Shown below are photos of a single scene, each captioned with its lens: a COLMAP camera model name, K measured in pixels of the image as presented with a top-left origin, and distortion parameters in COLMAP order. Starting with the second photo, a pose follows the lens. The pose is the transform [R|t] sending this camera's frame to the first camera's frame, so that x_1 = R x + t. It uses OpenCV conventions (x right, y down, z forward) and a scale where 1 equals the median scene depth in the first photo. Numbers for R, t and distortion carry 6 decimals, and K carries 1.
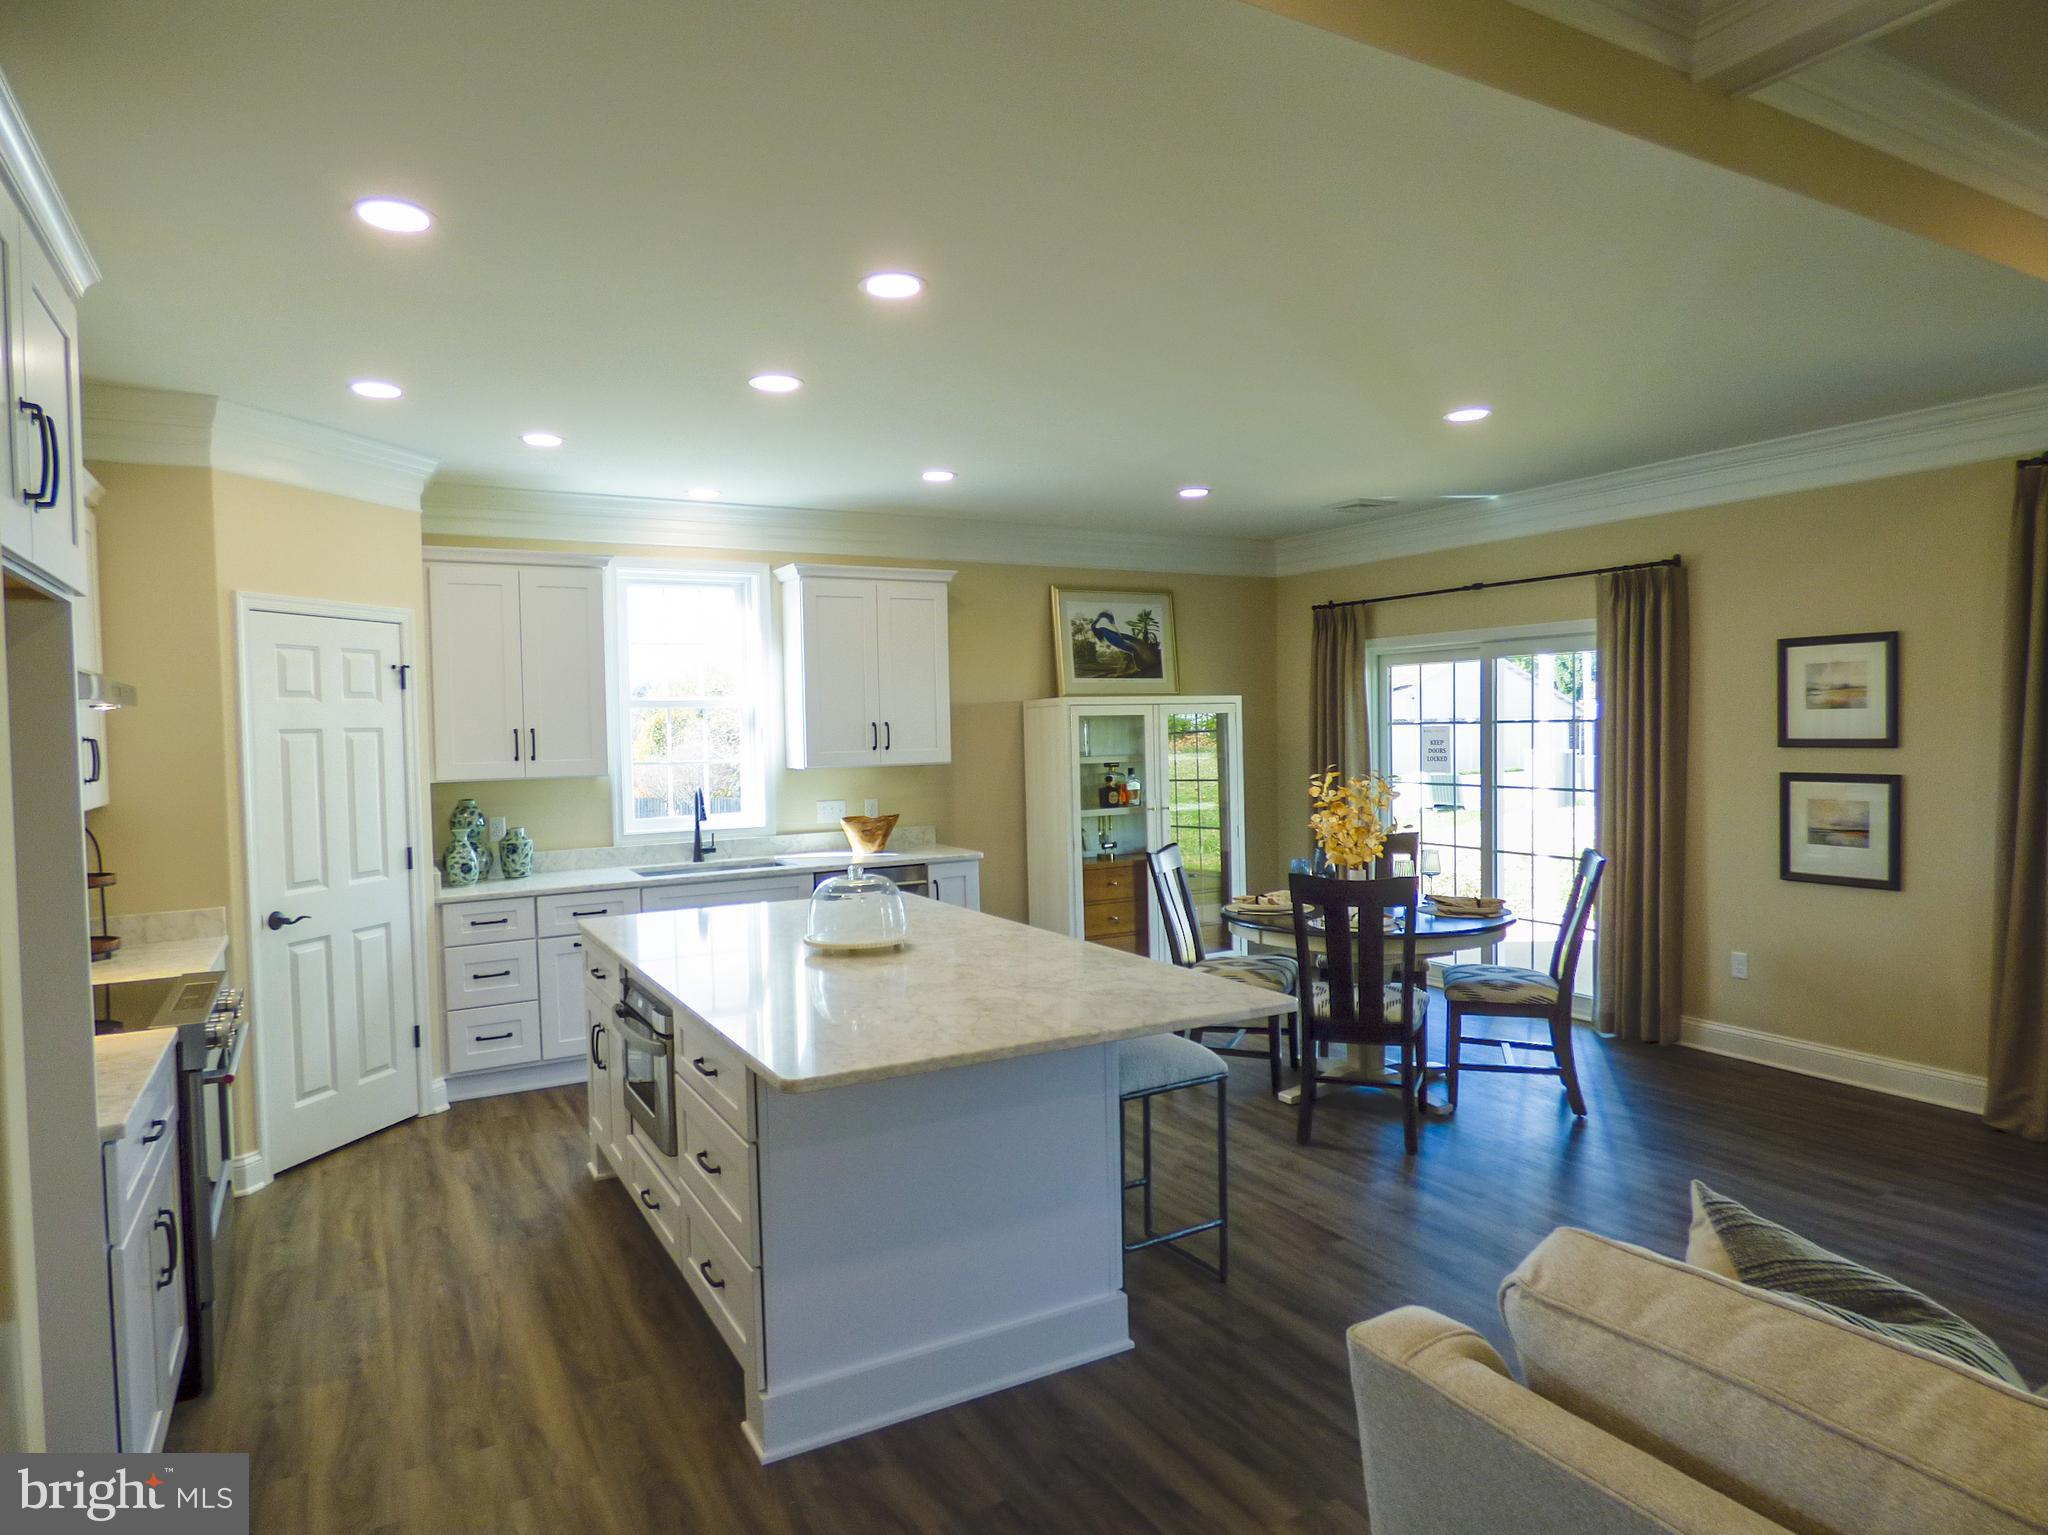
lens RADIAL K [[1226.1, 0, 1020.7], [0, 1226.1, 769.7], [0, 0, 1]] dist [-0.017087, 0.002379]
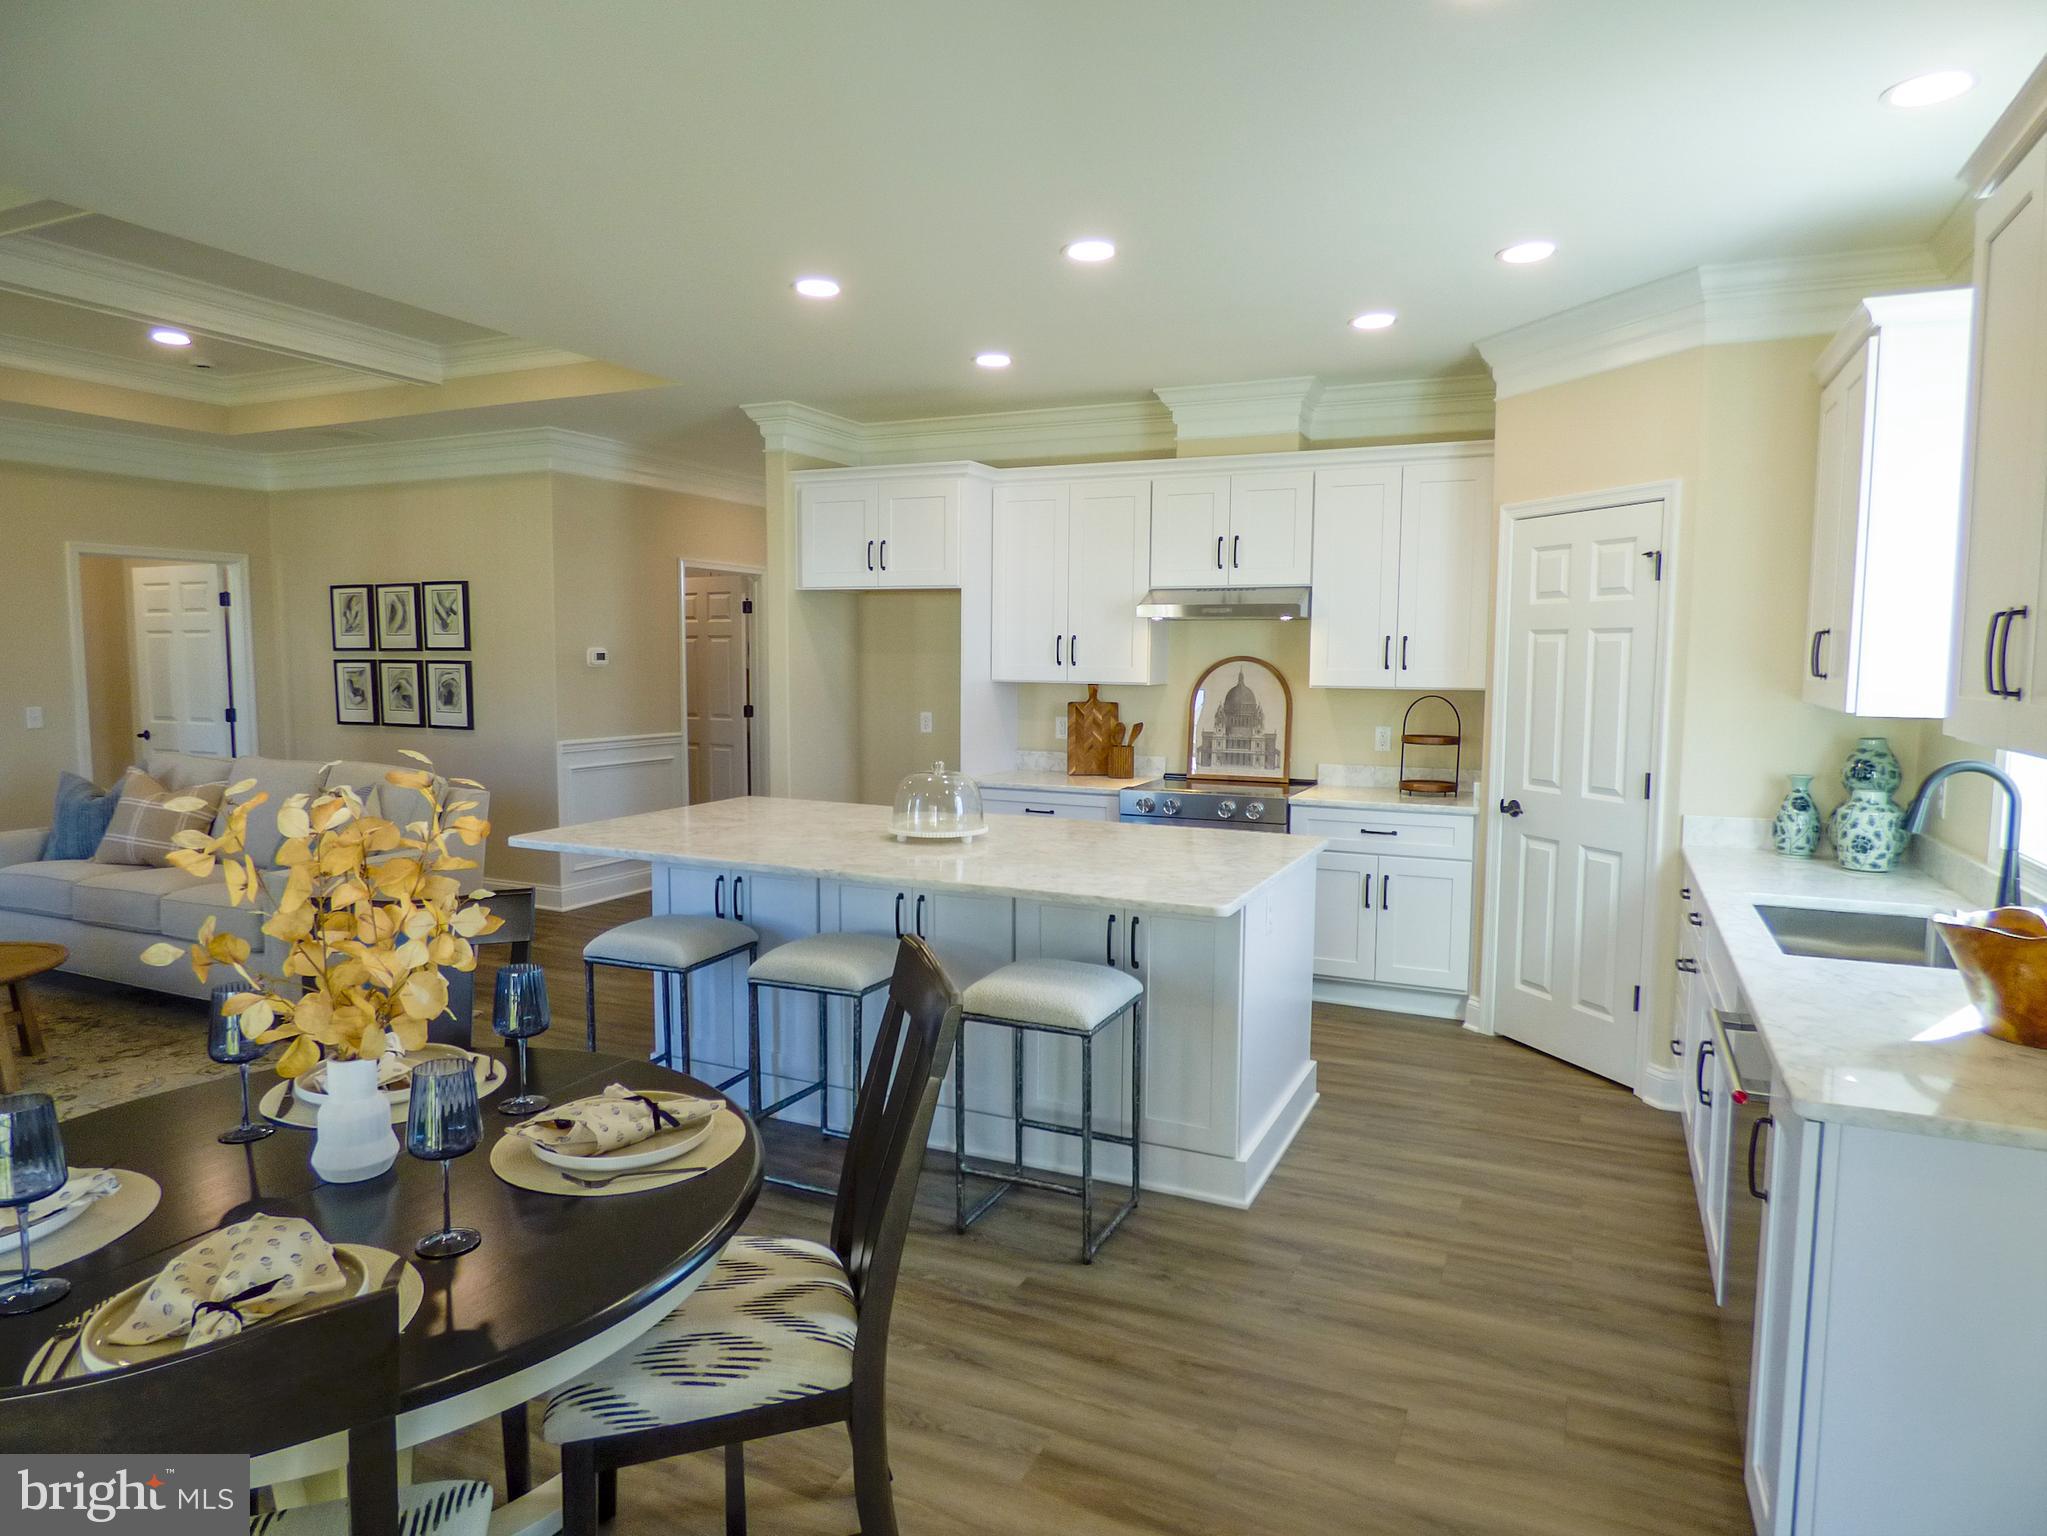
lens RADIAL K [[1225.5, 0, 1028.5], [0, 1225.5, 752.2], [0, 0, 1]] dist [-0.017087, 0.002379]
pose [[-0.799813, 0.065299, -0.596687, 0.240614], [-0.011565, 0.992204, 0.124085, -0.035855], [0.600138, 0.106145, -0.792823, 1.056543]]
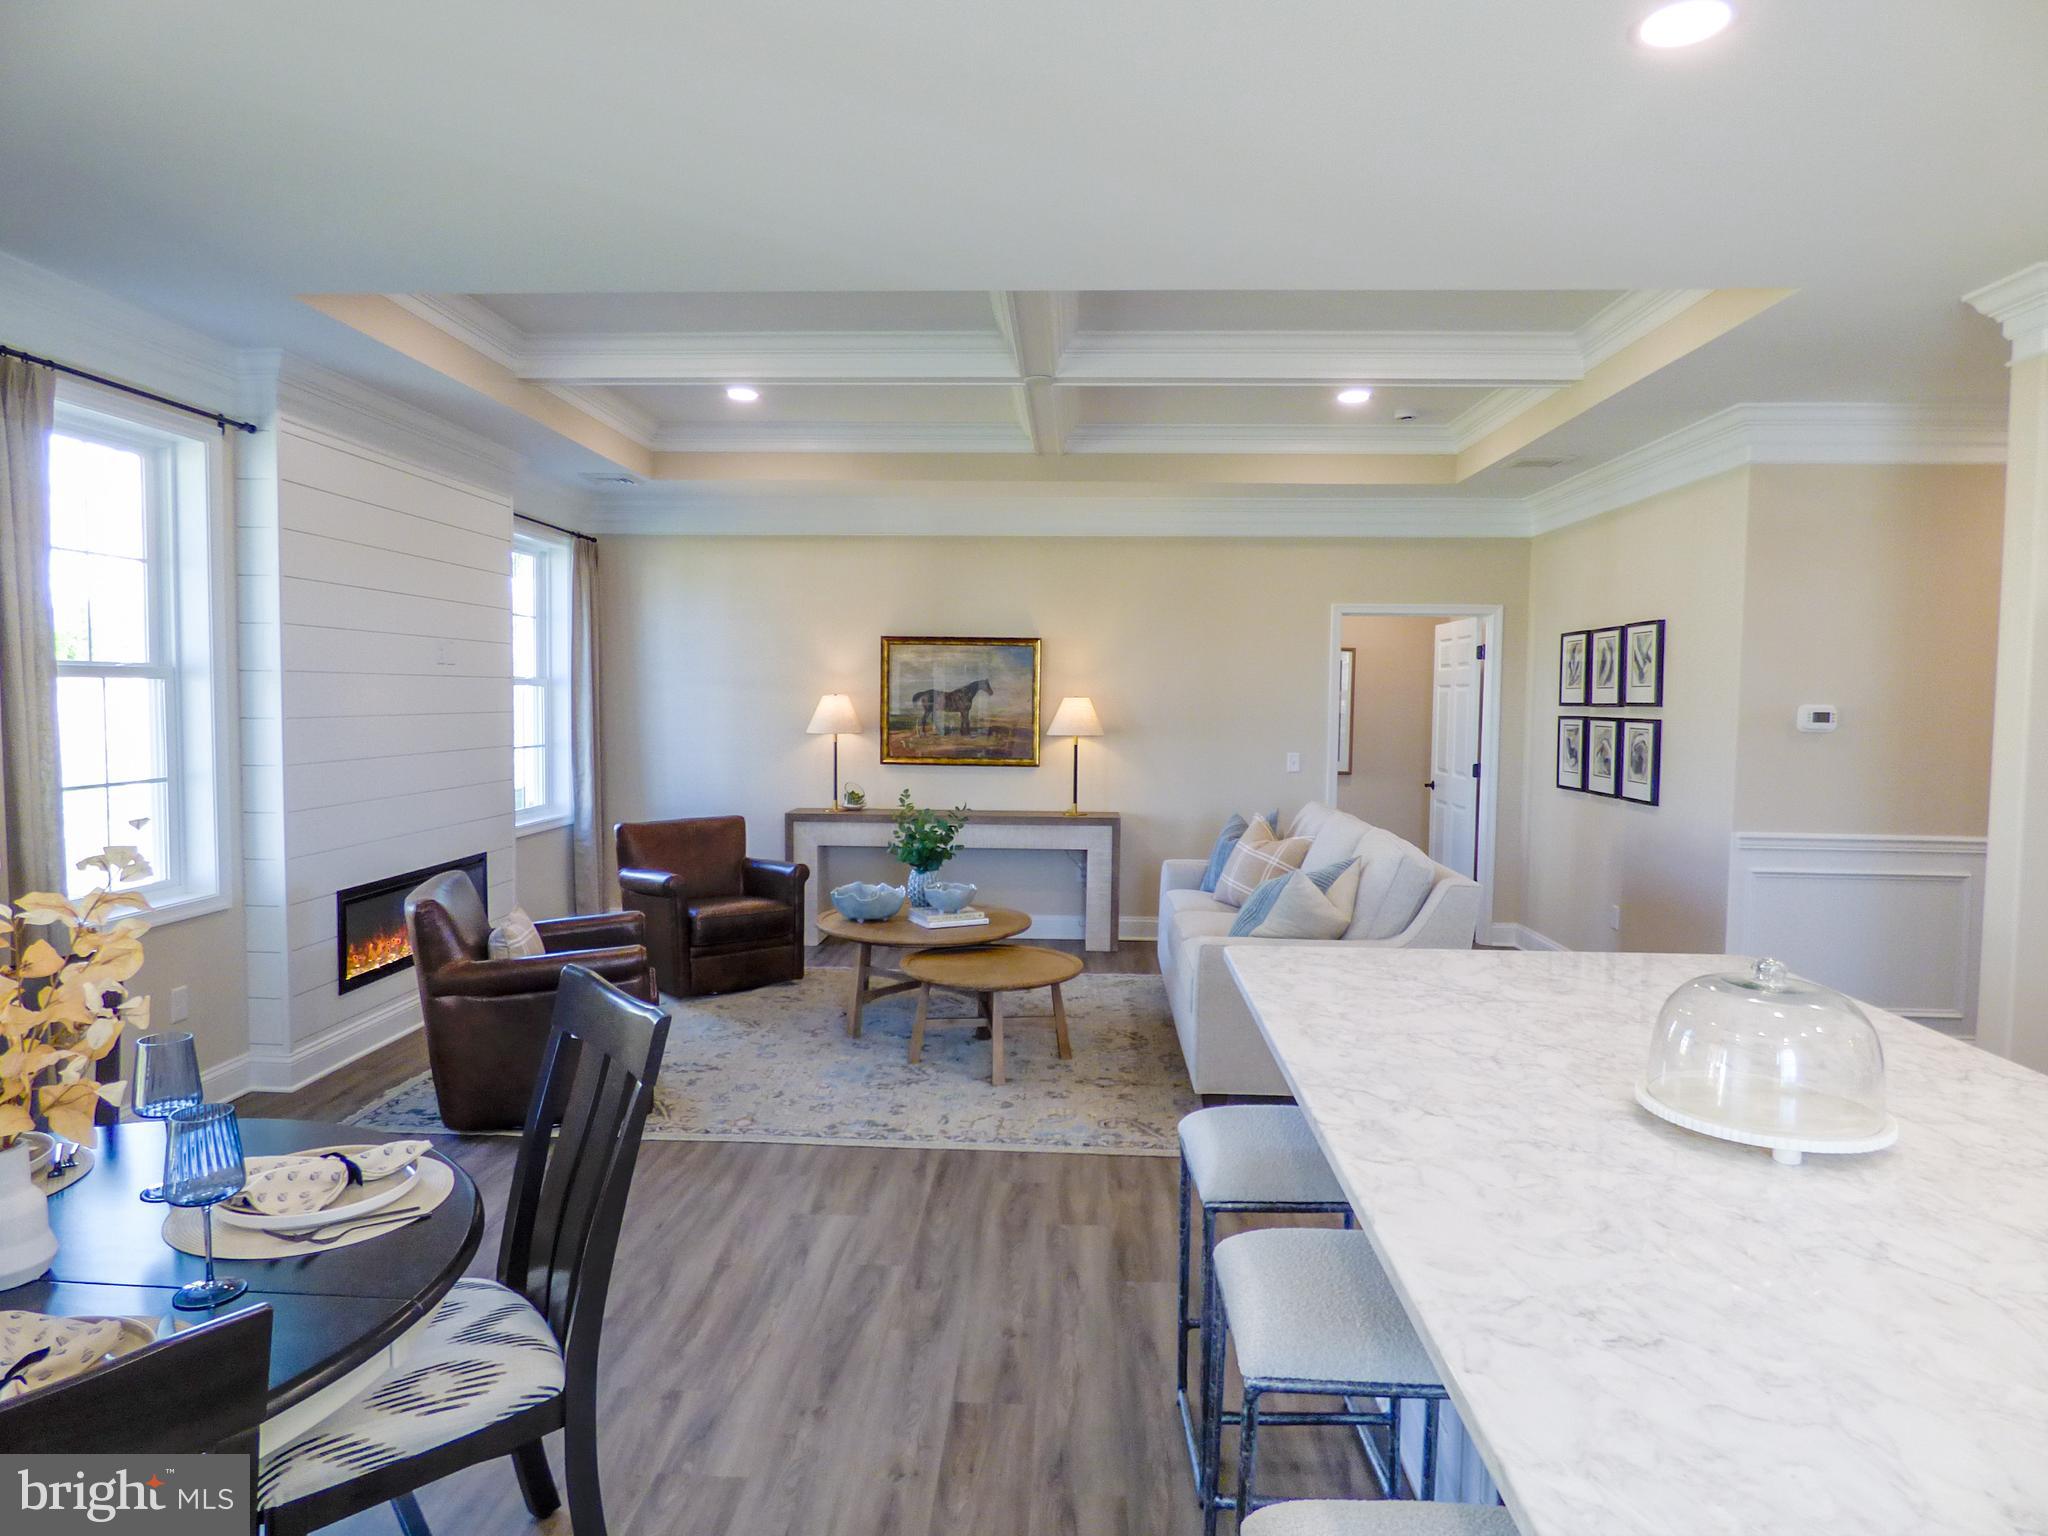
lens RADIAL K [[1226.1, 0, 1028.2], [0, 1226.1, 766.9], [0, 0, 1]] dist [-0.017087, 0.002379]
pose [[-0.854675, -0.019440, 0.518799, -0.075003], [0.025869, 0.996463, 0.079955, -0.023738], [-0.518518, 0.081756, -0.851149, 0.864864]]
